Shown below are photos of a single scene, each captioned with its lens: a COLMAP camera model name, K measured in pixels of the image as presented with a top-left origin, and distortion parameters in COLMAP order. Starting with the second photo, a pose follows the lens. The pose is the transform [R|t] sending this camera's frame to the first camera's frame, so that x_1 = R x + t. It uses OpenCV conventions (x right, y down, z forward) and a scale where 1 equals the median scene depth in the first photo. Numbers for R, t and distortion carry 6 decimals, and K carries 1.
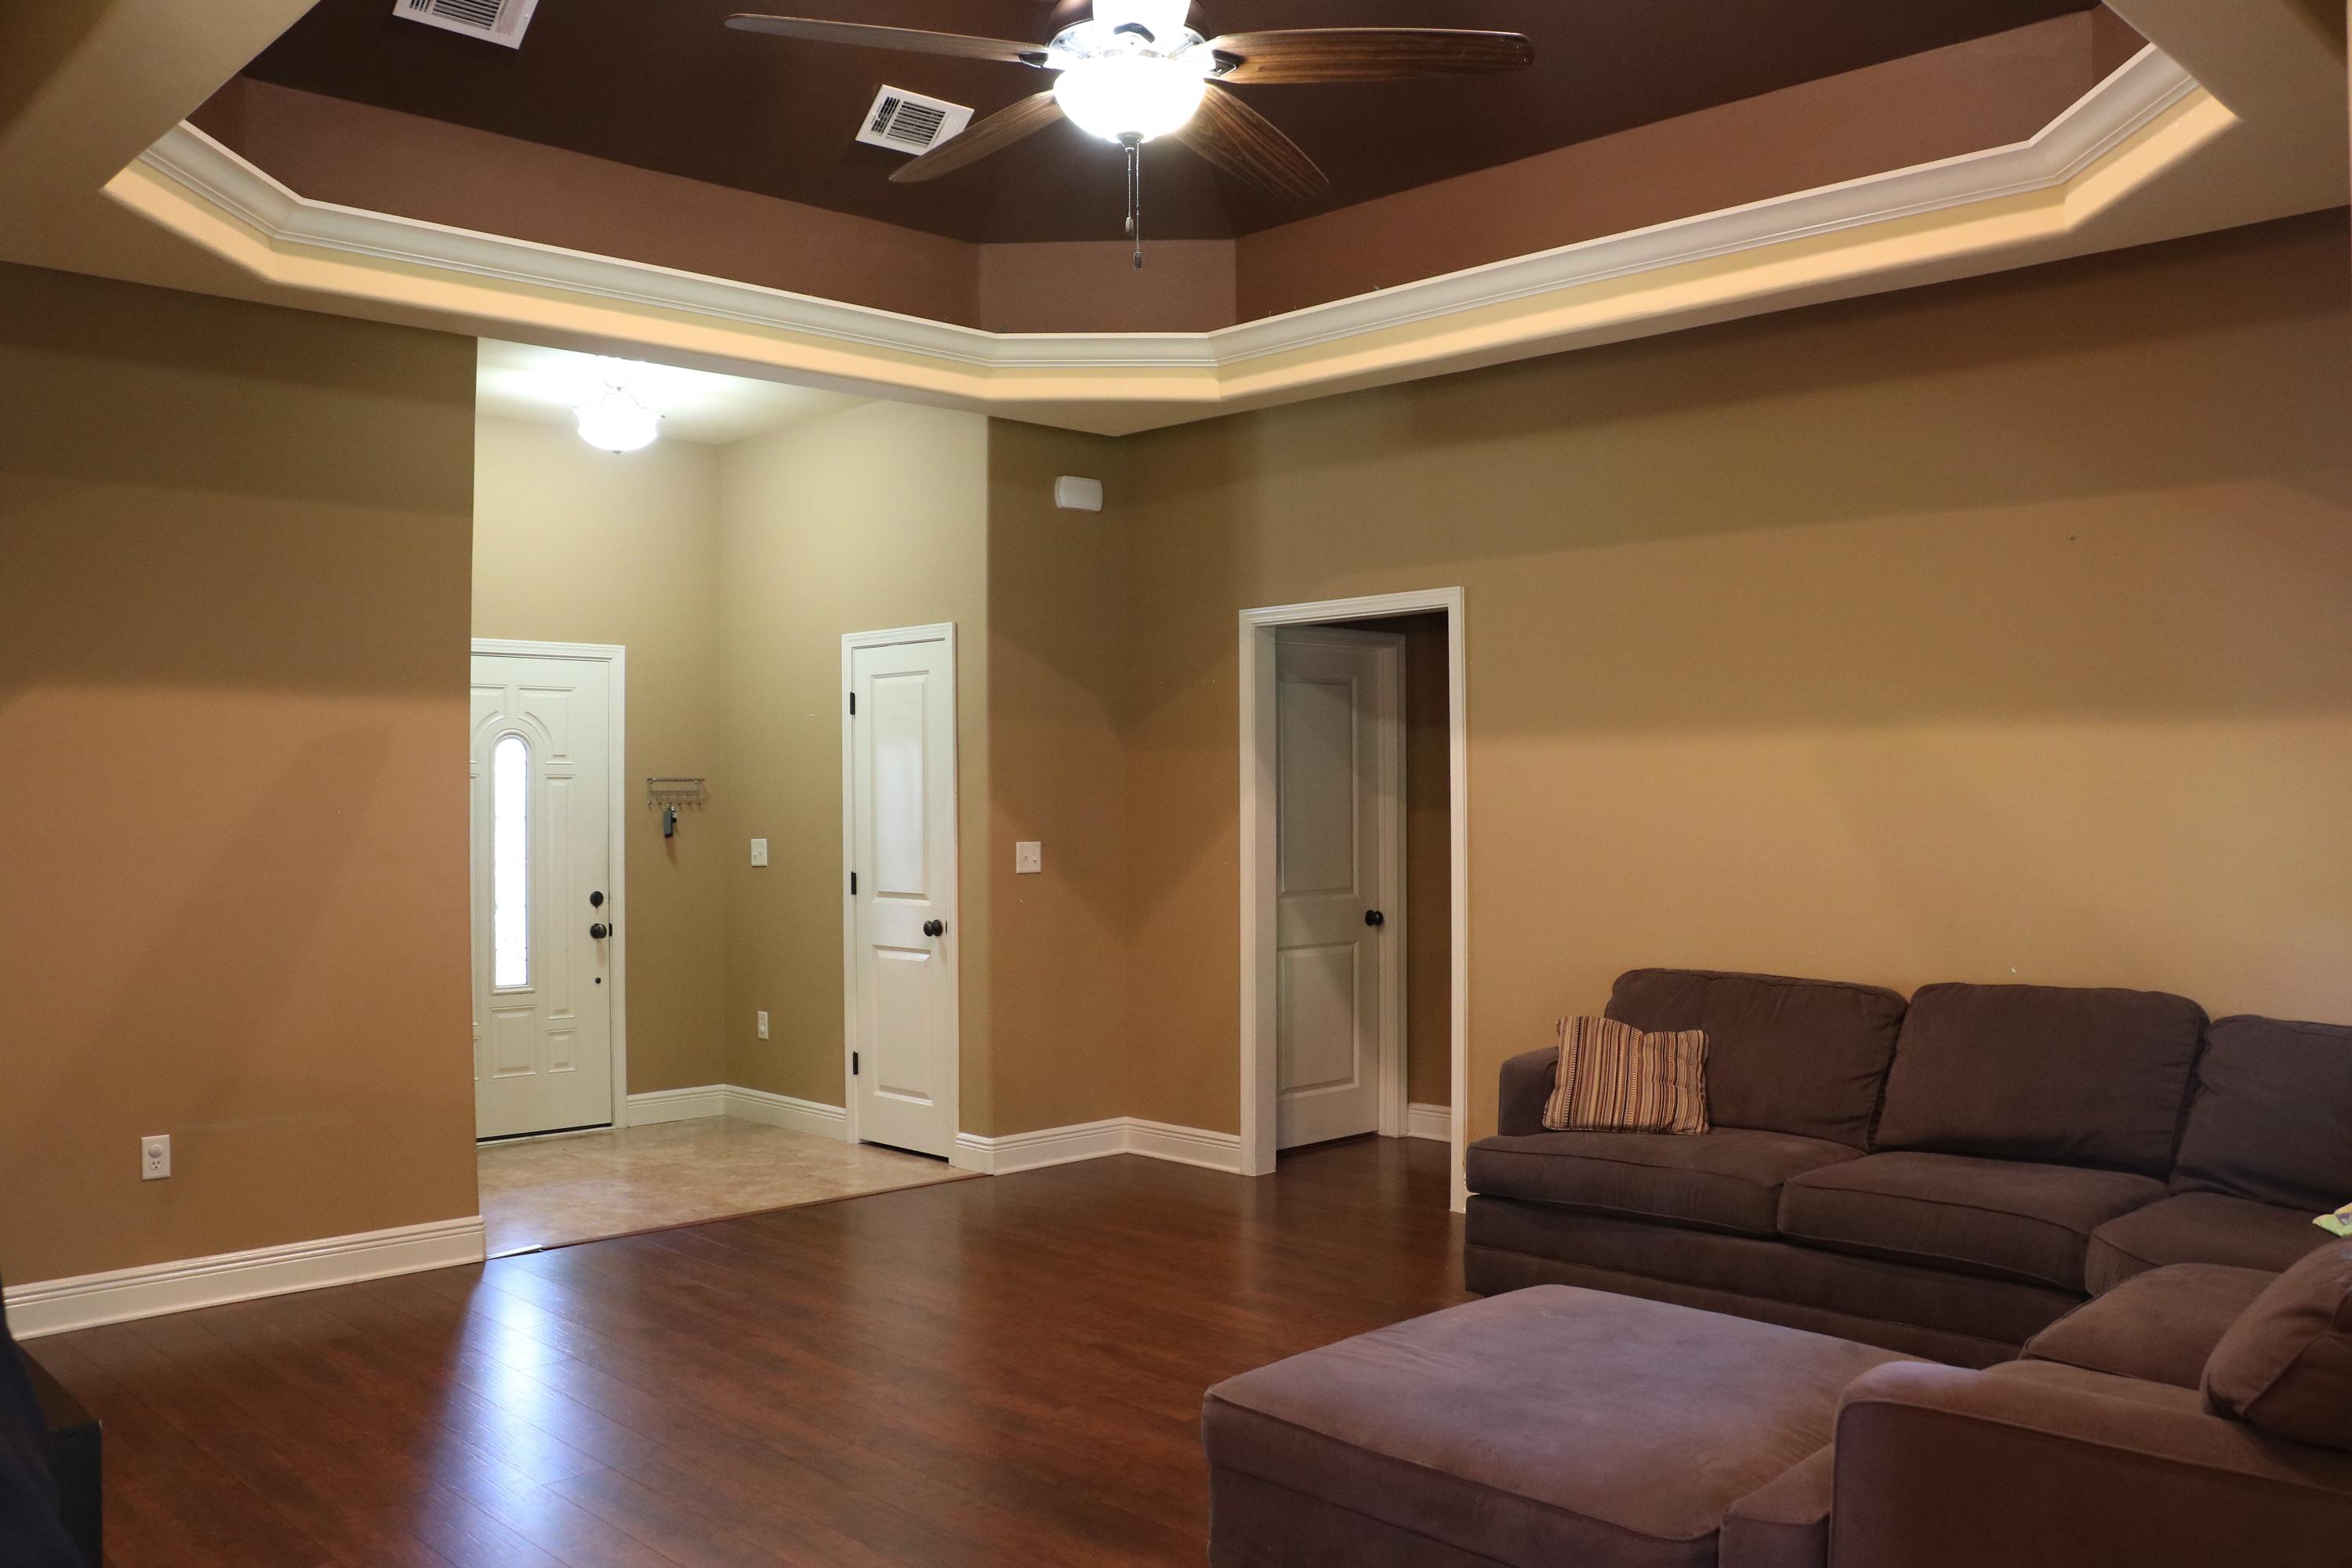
lens RADIAL K [[1919.4, 0, 1173.3], [0, 1919.4, 781.1], [0, 0, 1]] dist [-0.145806, 0.053931]
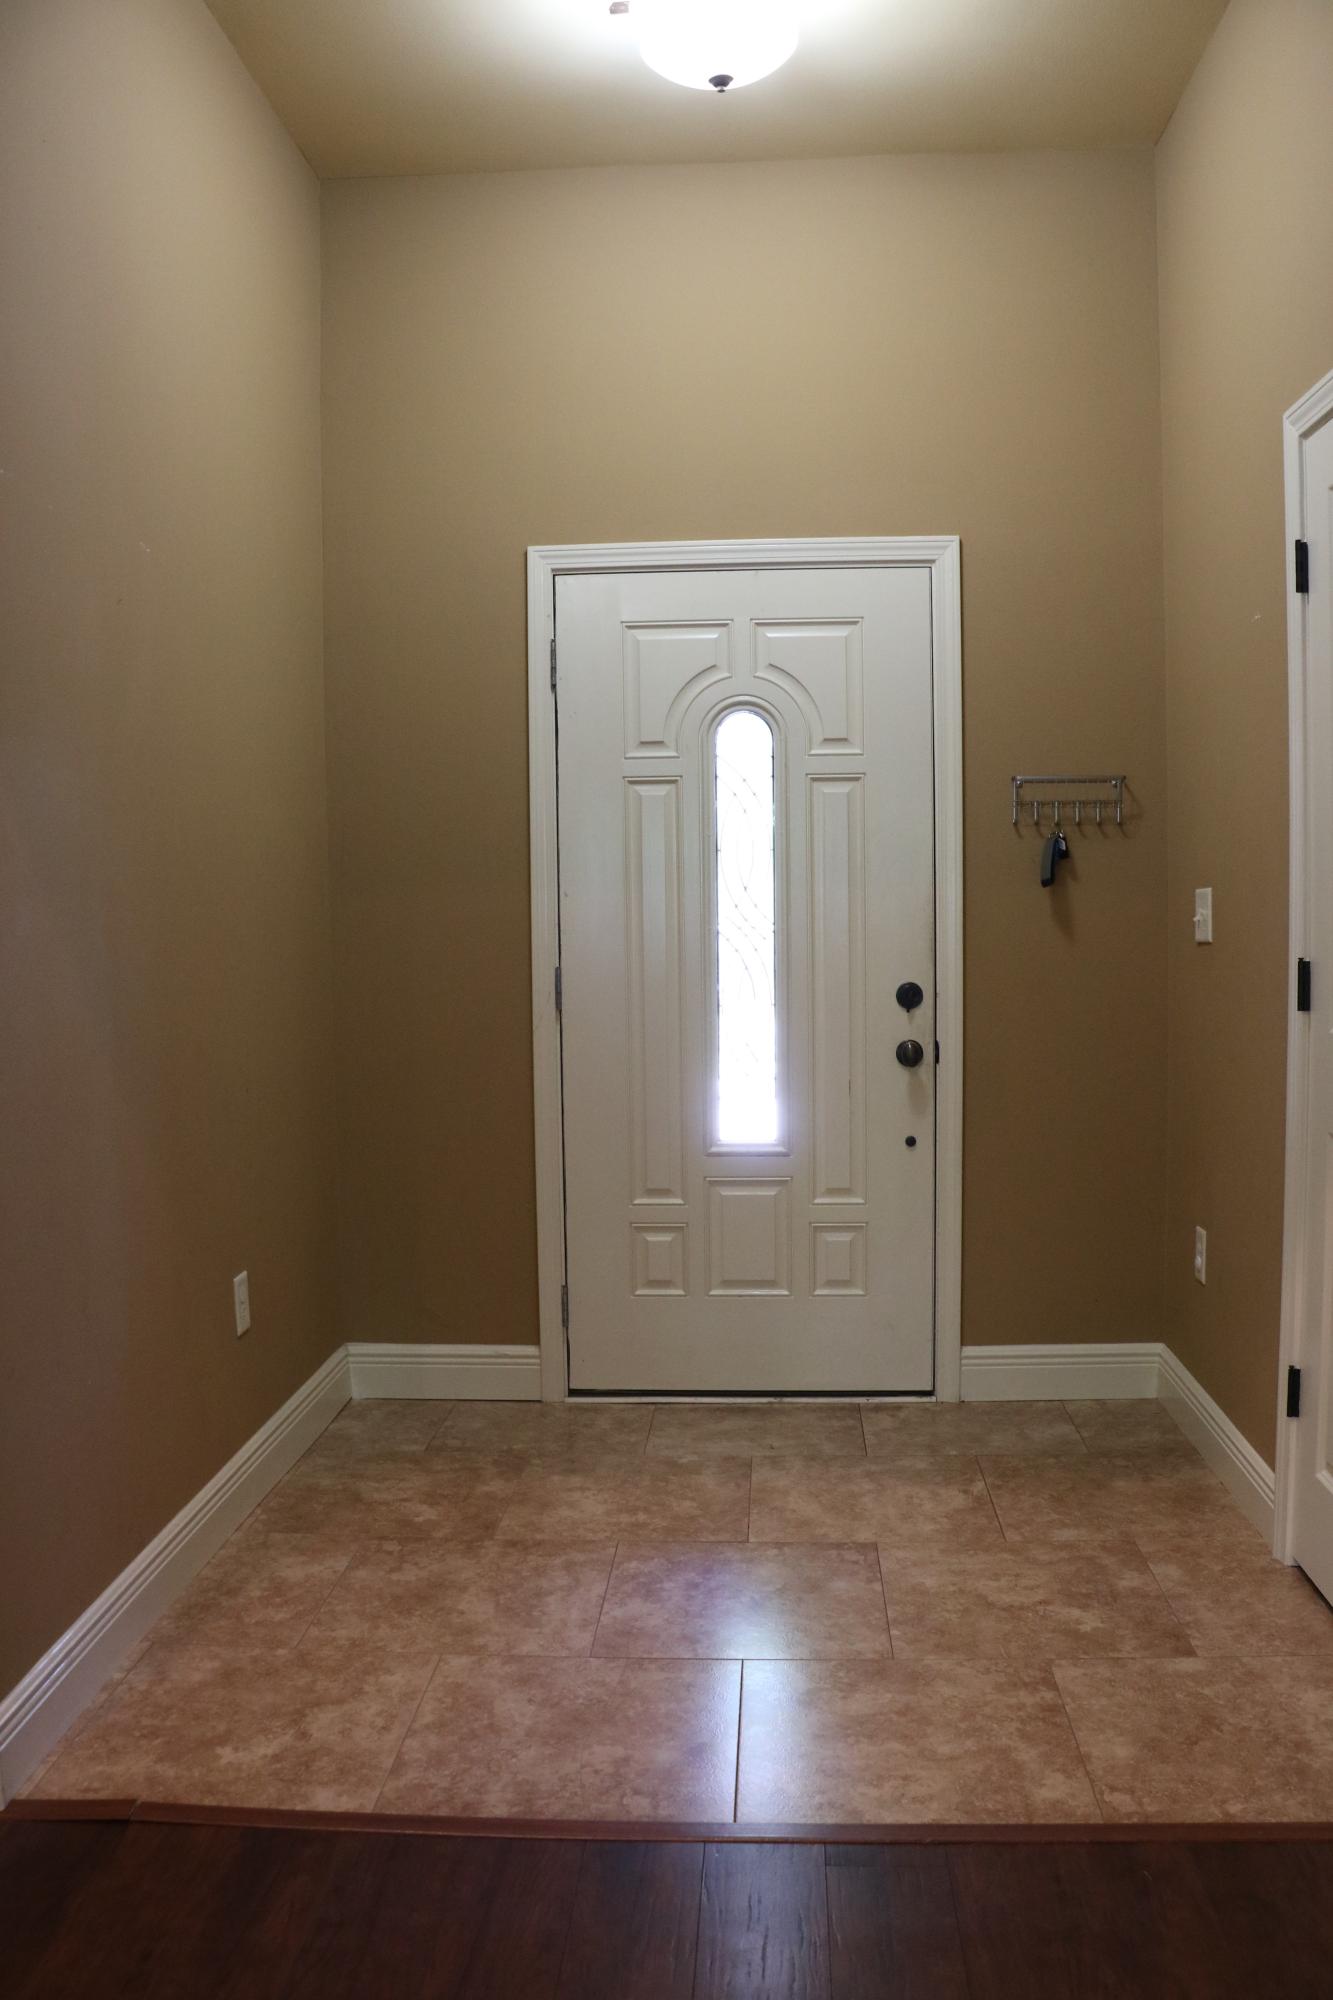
lens RADIAL K [[1632.1, 0, 667.3], [0, 1632.1, 1003.2], [0, 0, 1]] dist [-0.145806, 0.053931]
pose [[0.676526, 0.047206, -0.734904, -0.000431], [0.018081, 0.996578, 0.080659, 0.024267], [0.736197, -0.067856, 0.673357, 0.622565]]
